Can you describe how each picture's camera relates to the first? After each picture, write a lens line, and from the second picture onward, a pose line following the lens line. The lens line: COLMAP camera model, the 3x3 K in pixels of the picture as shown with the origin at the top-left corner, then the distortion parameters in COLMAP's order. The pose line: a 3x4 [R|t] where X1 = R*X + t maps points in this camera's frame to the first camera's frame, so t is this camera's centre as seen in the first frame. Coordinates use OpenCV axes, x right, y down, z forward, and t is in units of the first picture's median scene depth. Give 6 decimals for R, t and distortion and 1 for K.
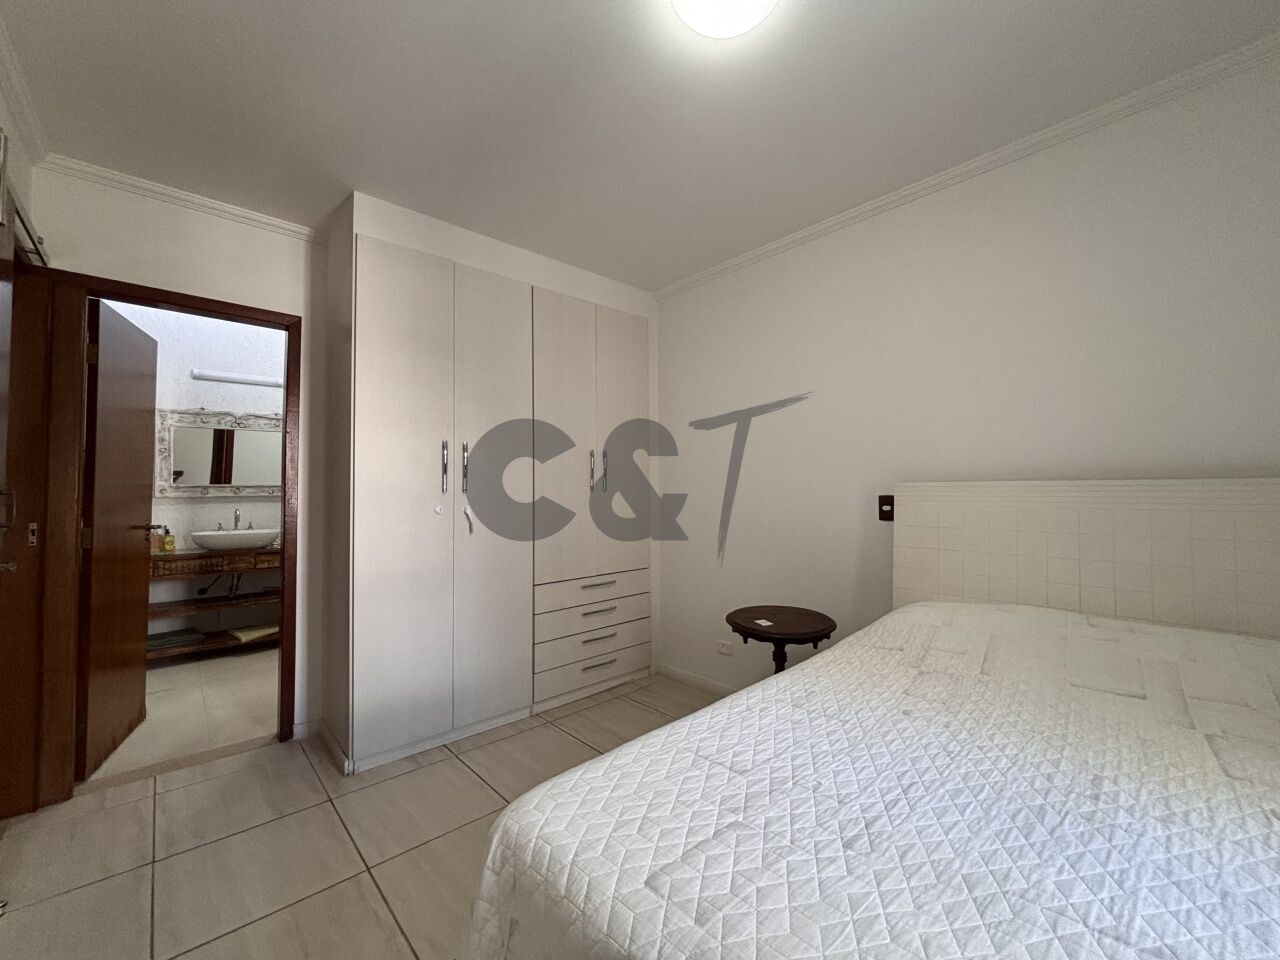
lens RADIAL K [[516.5, 0, 640.9], [0, 516.5, 478.7], [0, 0, 1]] dist [0.002519, -0.001089]
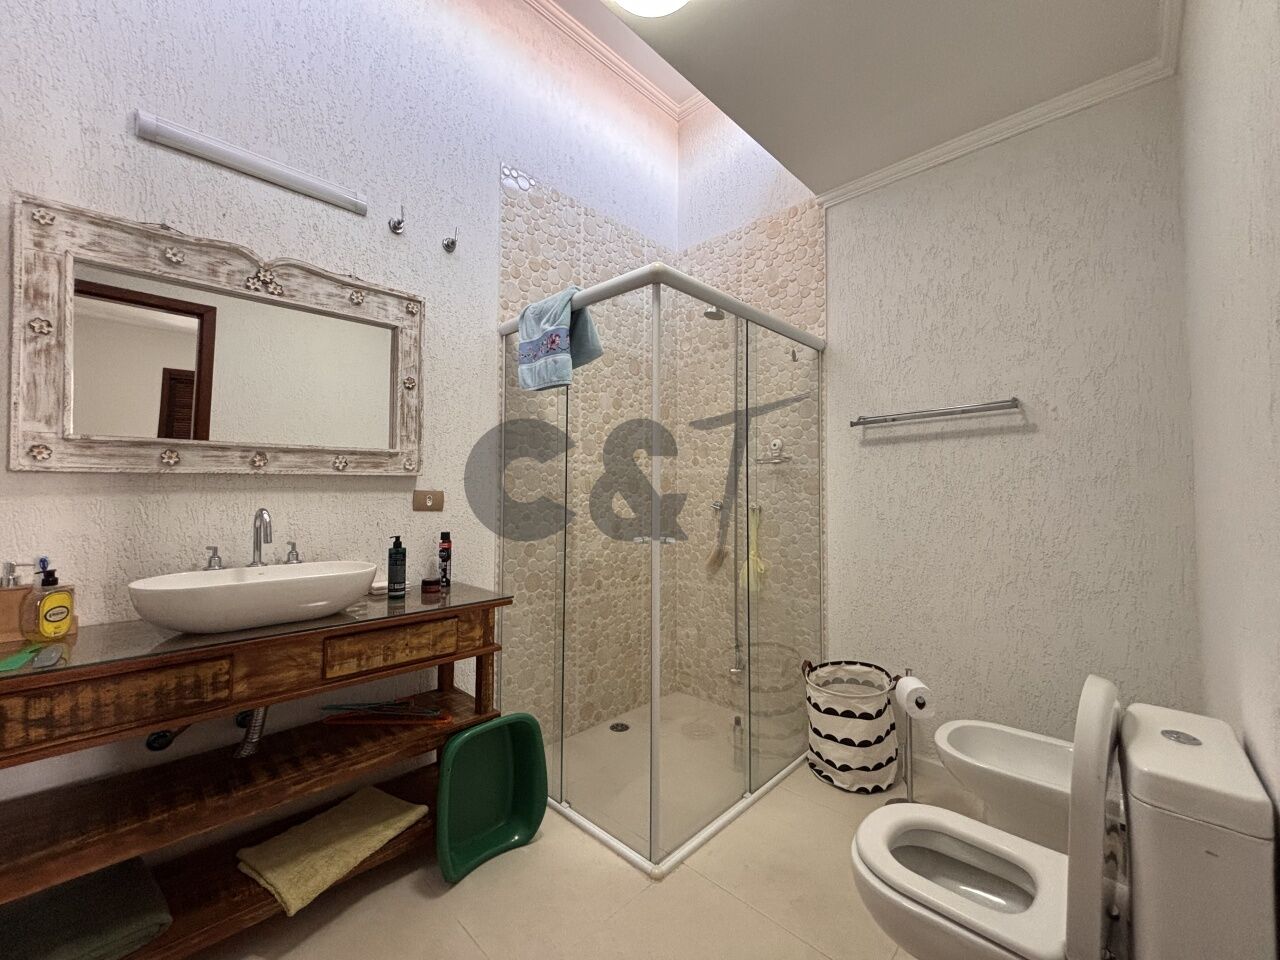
lens RADIAL K [[516.5, 0, 639.9], [0, 516.5, 482.9], [0, 0, 1]] dist [0.002519, -0.001089]
pose [[0.997948, 0.010959, 0.063085, -0.540492], [-0.011265, 0.999926, 0.004486, 0.036340], [-0.063031, -0.005188, 0.997998, 0.621082]]
